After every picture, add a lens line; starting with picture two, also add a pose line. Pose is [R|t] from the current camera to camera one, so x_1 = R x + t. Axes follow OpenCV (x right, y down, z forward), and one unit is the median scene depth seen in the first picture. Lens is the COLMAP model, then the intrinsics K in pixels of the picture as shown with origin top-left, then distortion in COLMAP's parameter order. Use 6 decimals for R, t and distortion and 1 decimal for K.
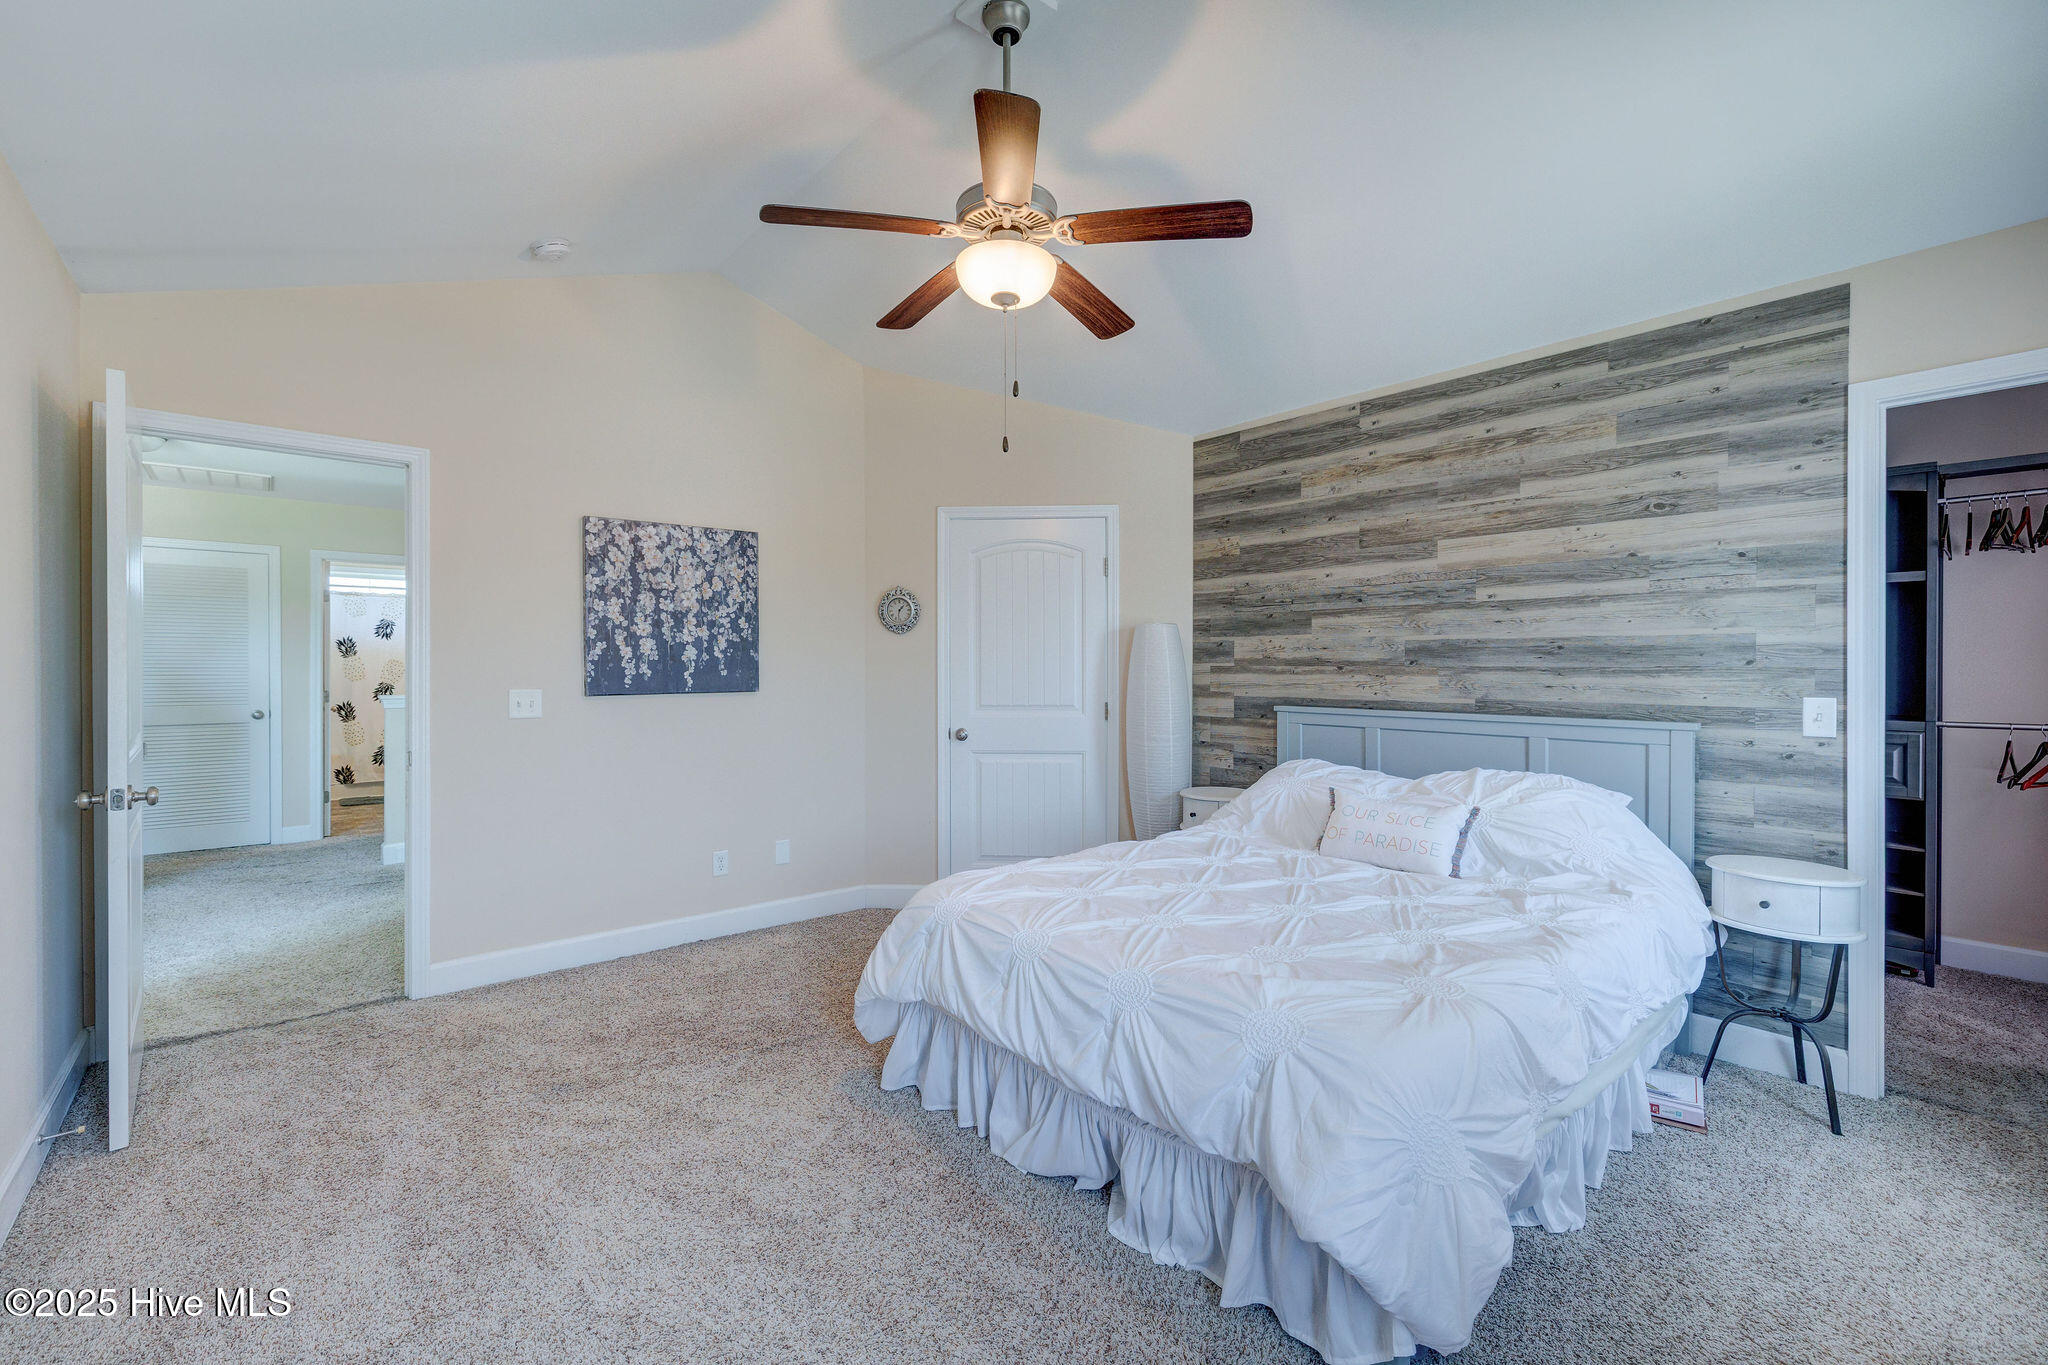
lens RADIAL K [[886.3, 0, 1006.0], [0, 886.3, 670.8], [0, 0, 1]] dist [0.002484, 0.000424]
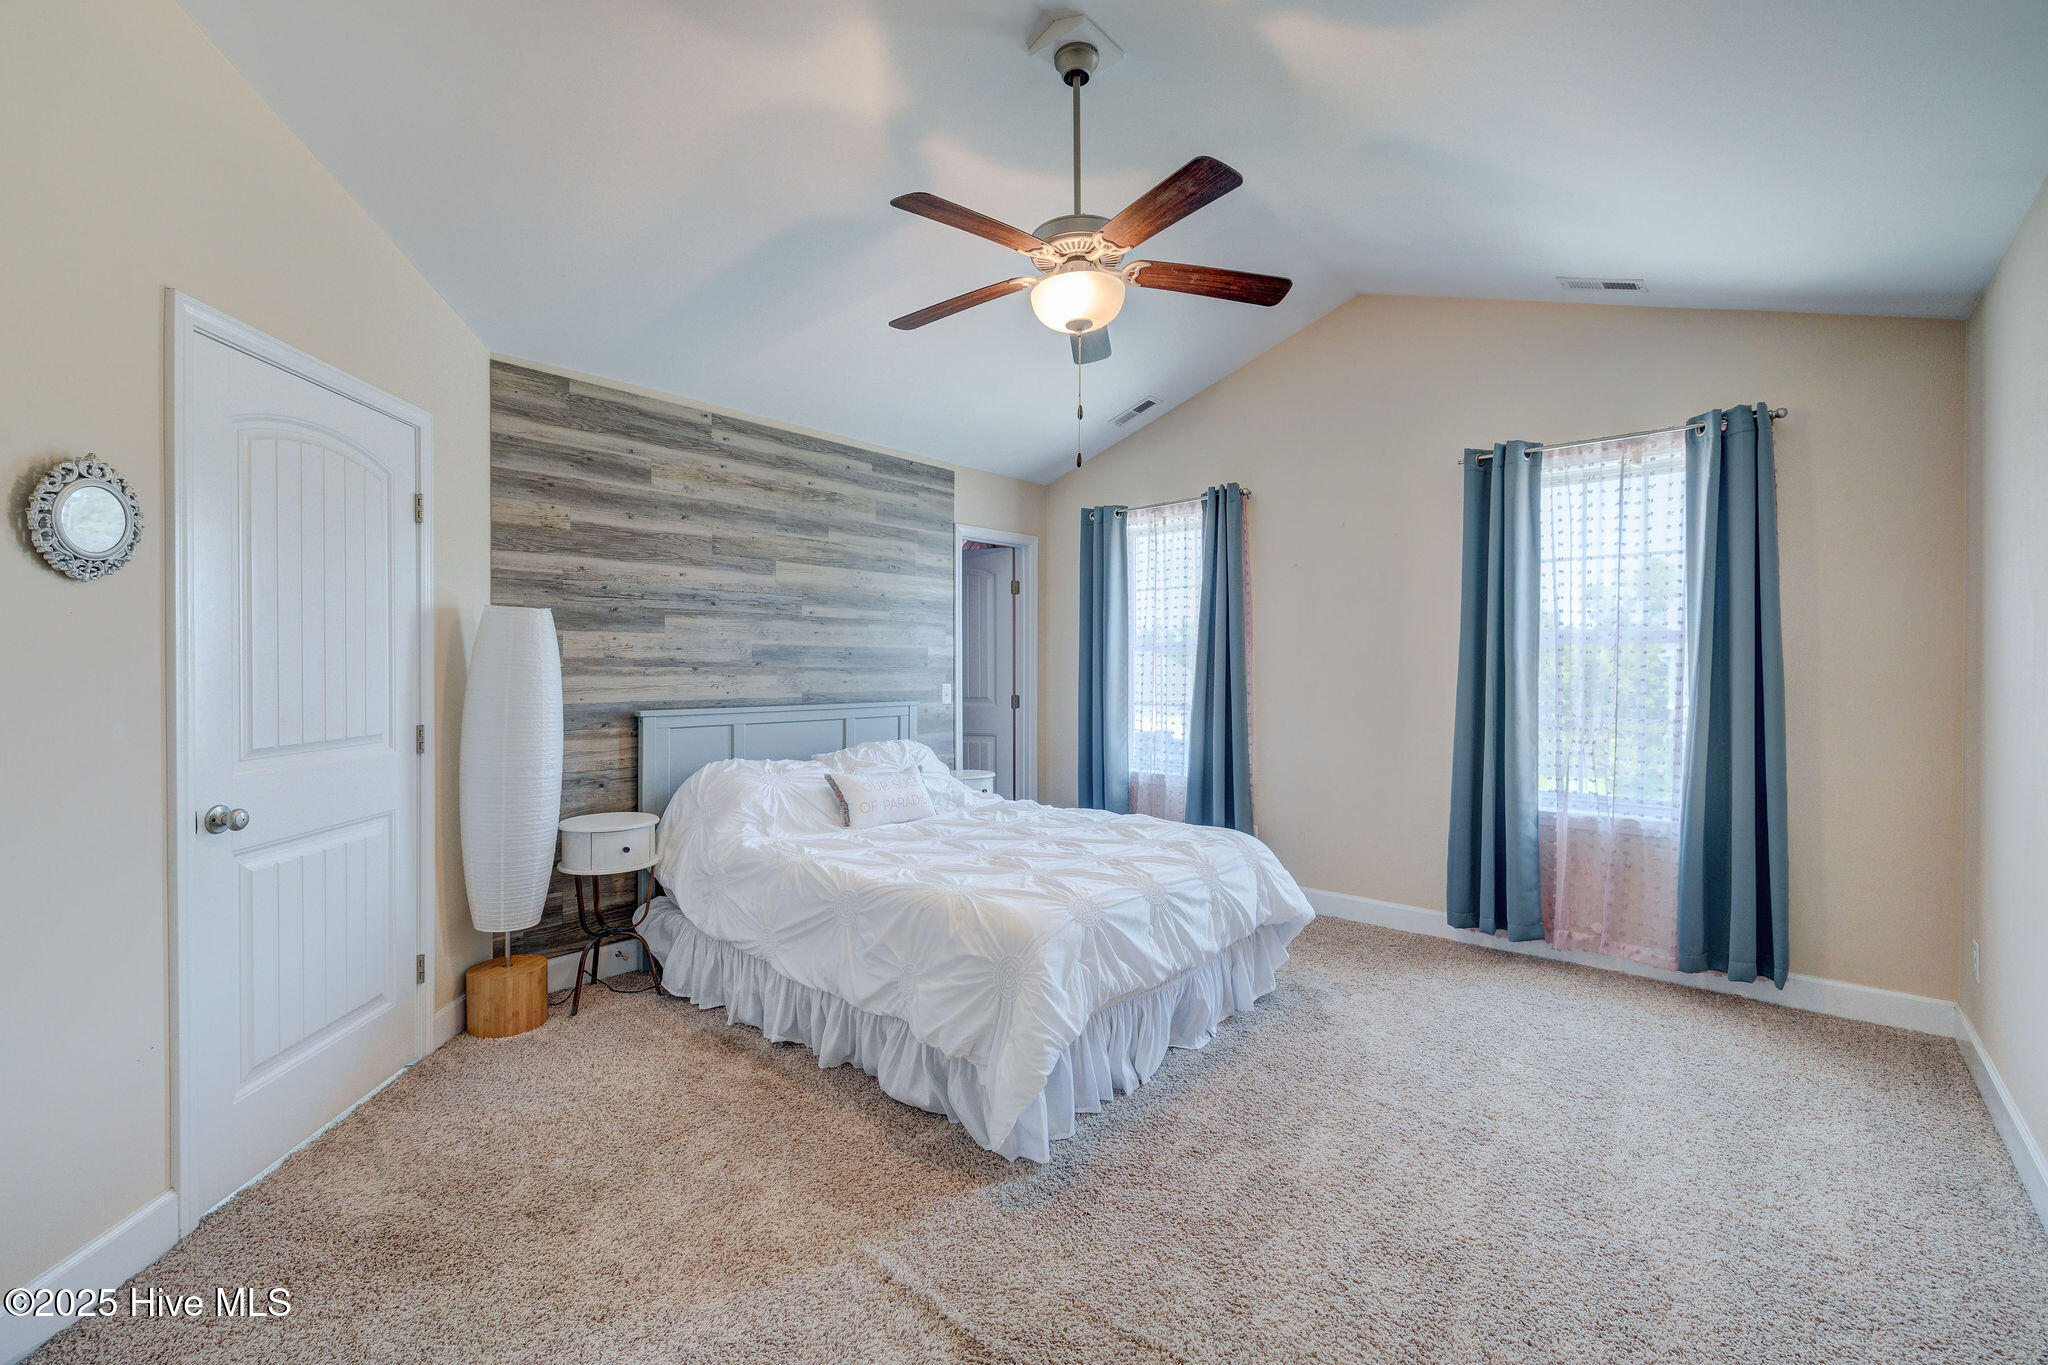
lens RADIAL K [[886.3, 0, 1006.0], [0, 886.3, 670.8], [0, 0, 1]] dist [0.002484, 0.000424]
pose [[-0.163218, -0.005084, 0.986577, -0.686522], [0.003685, 0.999977, 0.005762, -0.005542], [-0.986583, 0.004576, -0.163196, 0.834249]]
